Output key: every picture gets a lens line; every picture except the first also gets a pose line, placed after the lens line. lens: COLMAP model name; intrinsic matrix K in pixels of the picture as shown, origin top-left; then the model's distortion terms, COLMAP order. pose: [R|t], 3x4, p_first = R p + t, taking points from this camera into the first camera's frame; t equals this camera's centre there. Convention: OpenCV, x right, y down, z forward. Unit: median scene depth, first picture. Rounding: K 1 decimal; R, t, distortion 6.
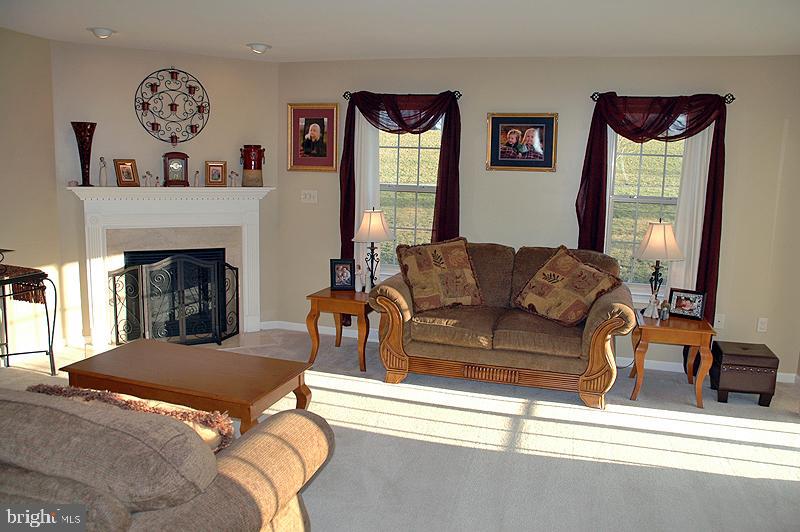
lens RADIAL K [[629.4, 0, 400.0], [0, 629.4, 266.0], [0, 0, 1]] dist [-0.164197, 0.144240]
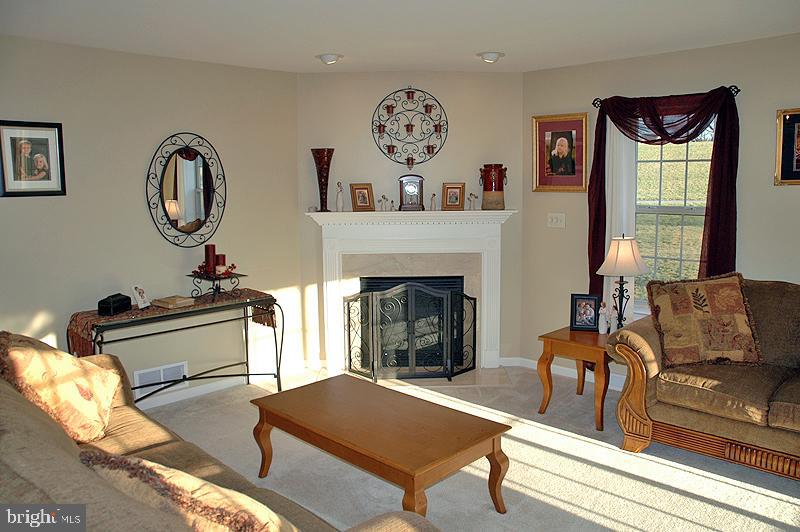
lens RADIAL K [[629.4, 0, 400.0], [0, 629.4, 266.0], [0, 0, 1]] dist [-0.164197, 0.144240]
pose [[0.887997, 0.021163, -0.459362, 0.071170], [-0.033786, 0.999243, -0.019275, -0.024449], [0.458607, 0.032636, 0.888040, 0.133520]]
